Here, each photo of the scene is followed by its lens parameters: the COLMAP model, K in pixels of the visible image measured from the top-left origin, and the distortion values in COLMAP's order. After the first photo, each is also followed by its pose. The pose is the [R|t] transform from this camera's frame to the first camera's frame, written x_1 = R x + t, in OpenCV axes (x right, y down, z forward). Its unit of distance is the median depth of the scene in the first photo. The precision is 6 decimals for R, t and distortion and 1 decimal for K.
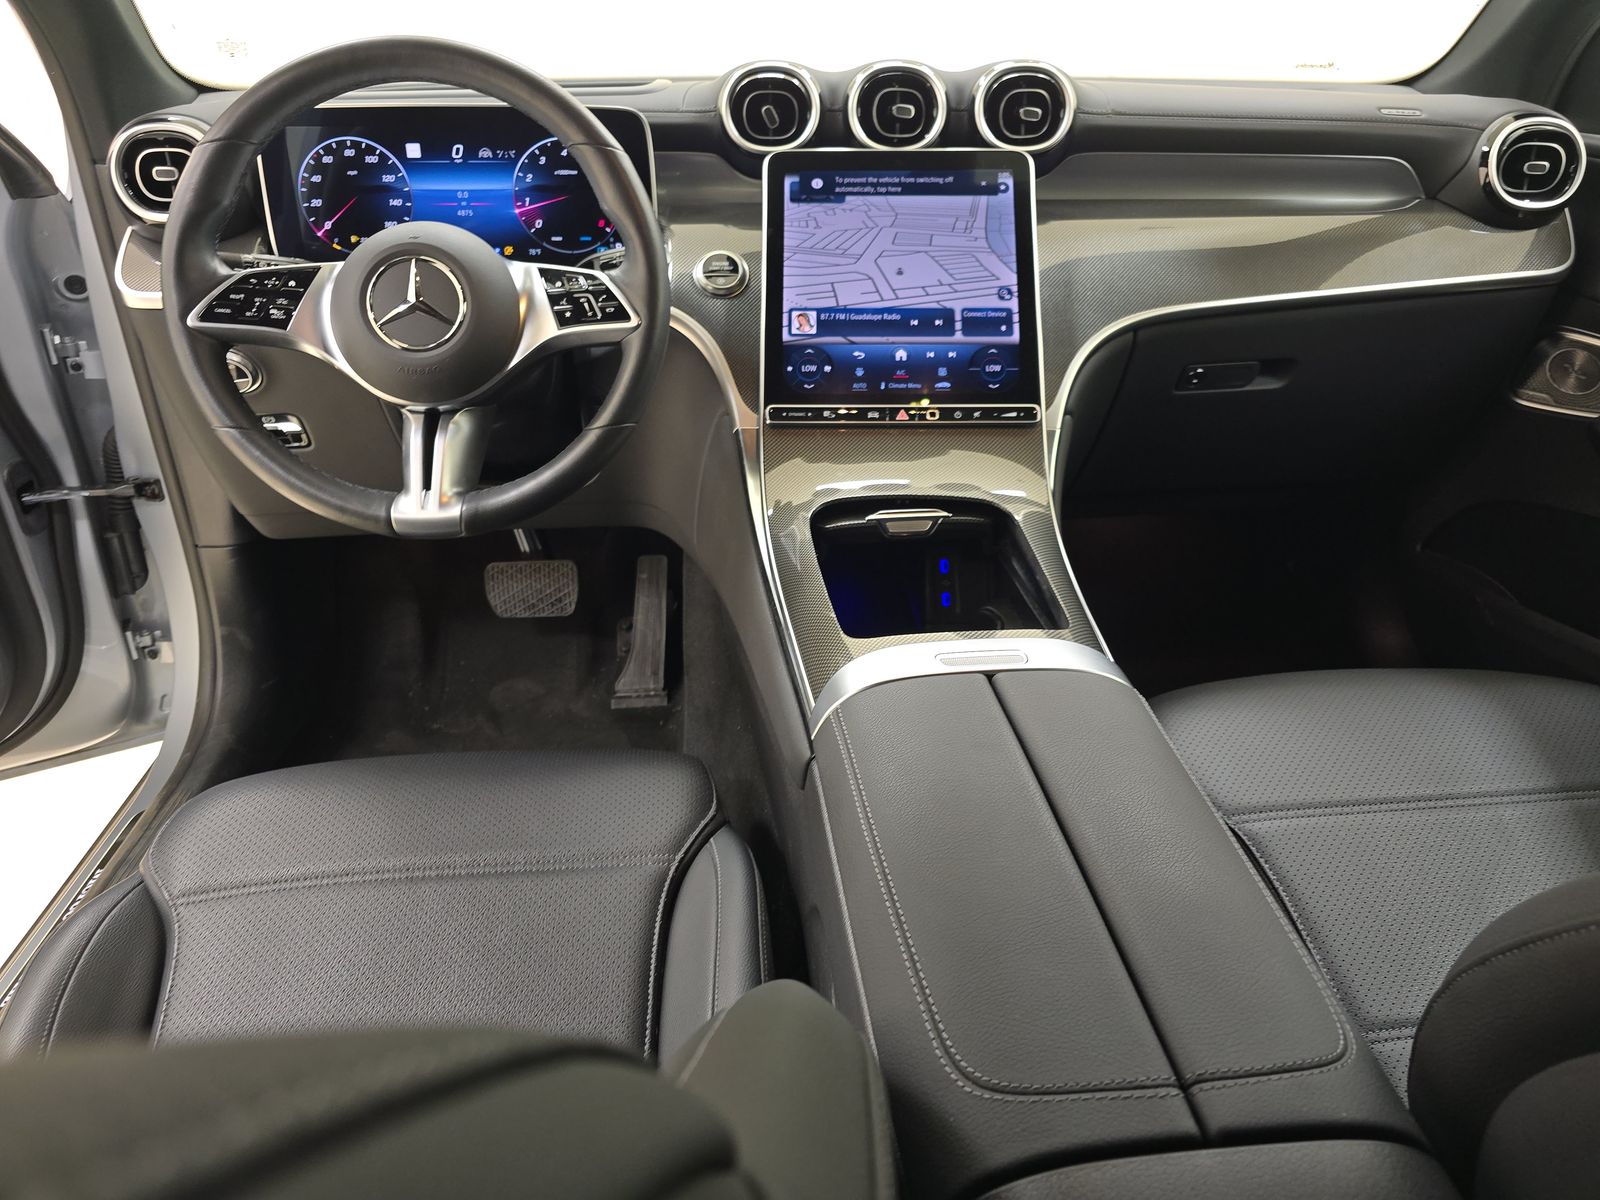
lens RADIAL K [[1053.6, 0, 815.7], [0, 1053.6, 608.1], [0, 0, 1]] dist [0.002586, -0.021579]
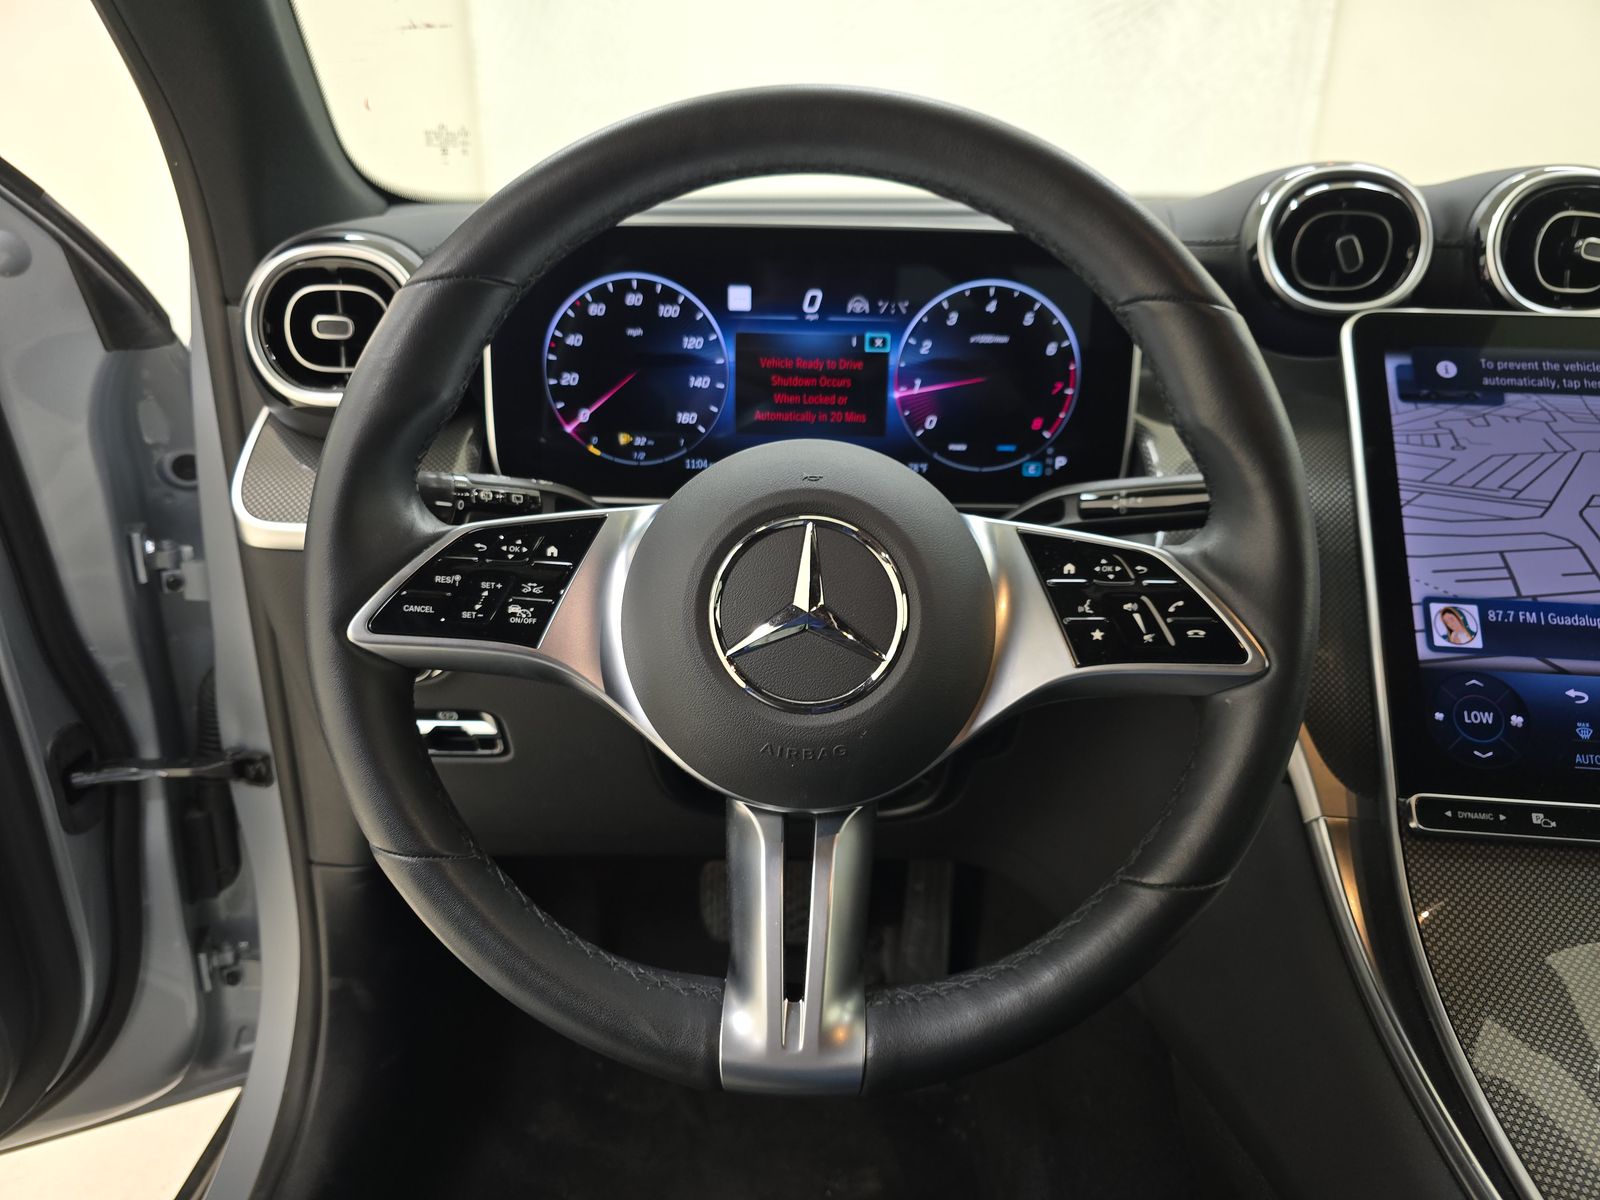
lens RADIAL K [[1053.6, 0, 790.8], [0, 1053.6, 591.8], [0, 0, 1]] dist [0.002586, -0.021579]
pose [[0.993369, 0.046912, -0.104967, -0.283078], [-0.060060, 0.990232, -0.125827, -0.199363], [0.098039, 0.131297, 0.986483, 0.441701]]
